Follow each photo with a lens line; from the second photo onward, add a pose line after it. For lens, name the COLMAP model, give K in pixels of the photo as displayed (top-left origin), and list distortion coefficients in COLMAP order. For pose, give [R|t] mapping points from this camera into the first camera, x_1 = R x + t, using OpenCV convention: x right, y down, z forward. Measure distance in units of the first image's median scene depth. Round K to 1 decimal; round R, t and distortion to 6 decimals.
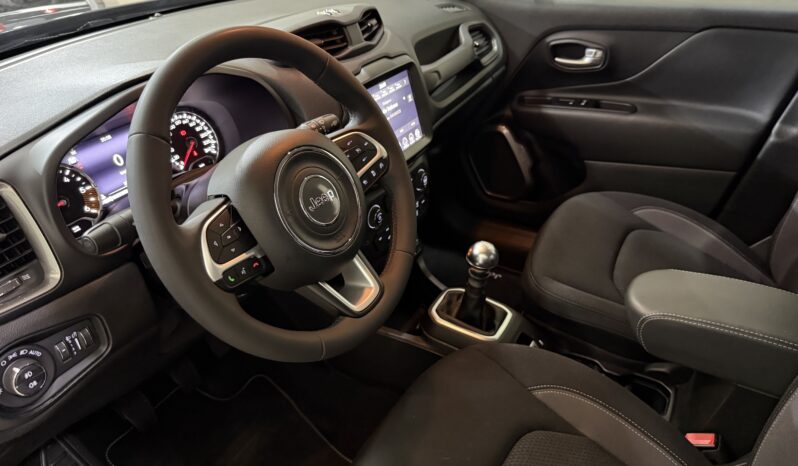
lens RADIAL K [[569.6, 0, 404.4], [0, 569.6, 231.6], [0, 0, 1]] dist [0.076519, -0.126951]
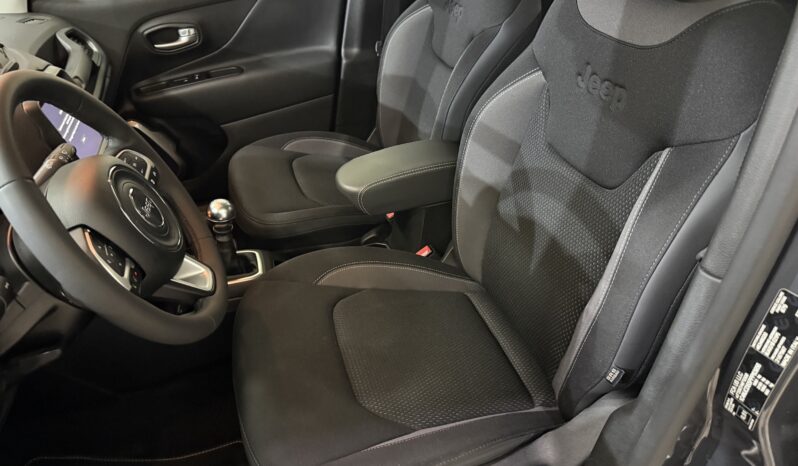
lens RADIAL K [[560.1, 0, 399.0], [0, 560.1, 233.0], [0, 0, 1]] dist [0.114047, -0.240149]
pose [[0.685974, -0.432554, 0.585095, -0.277765], [0.422674, 0.891418, 0.163466, 0.043764], [-0.592272, 0.135171, 0.794319, -0.089948]]
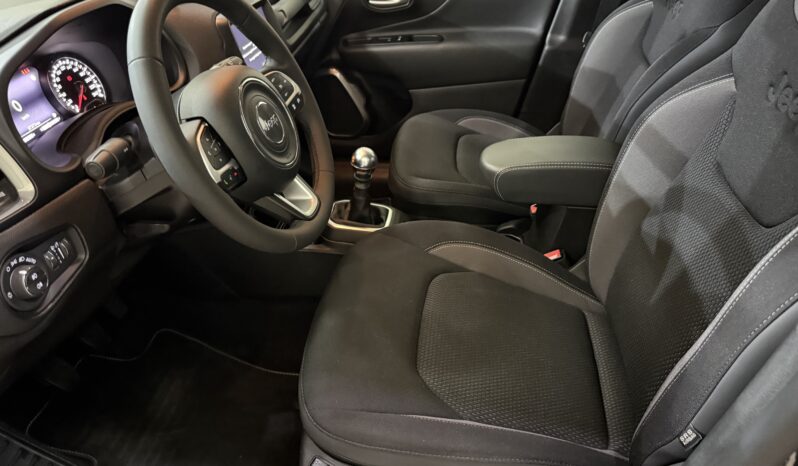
lens RADIAL K [[566.6, 0, 396.8], [0, 566.6, 237.6], [0, 0, 1]] dist [0.079909, -0.128271]
pose [[0.930355, -0.205827, 0.303438, -0.177573], [0.194412, 0.978580, 0.067711, 0.127058], [-0.310875, -0.004003, 0.950442, -0.128729]]
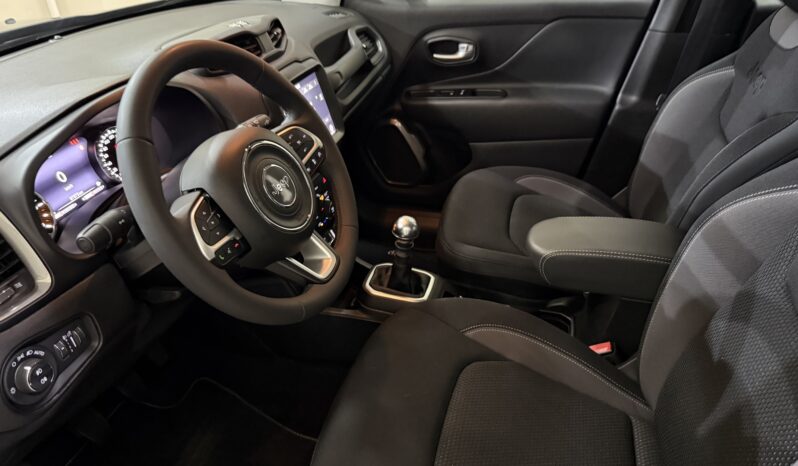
lens RADIAL K [[562.7, 0, 400.4], [0, 562.7, 235.4], [0, 0, 1]] dist [0.078977, -0.124136]
pose [[0.972102, -0.132697, 0.193412, -0.088431], [0.132832, 0.991062, 0.012327, 0.038382], [-0.193319, 0.013709, 0.981040, -0.100927]]
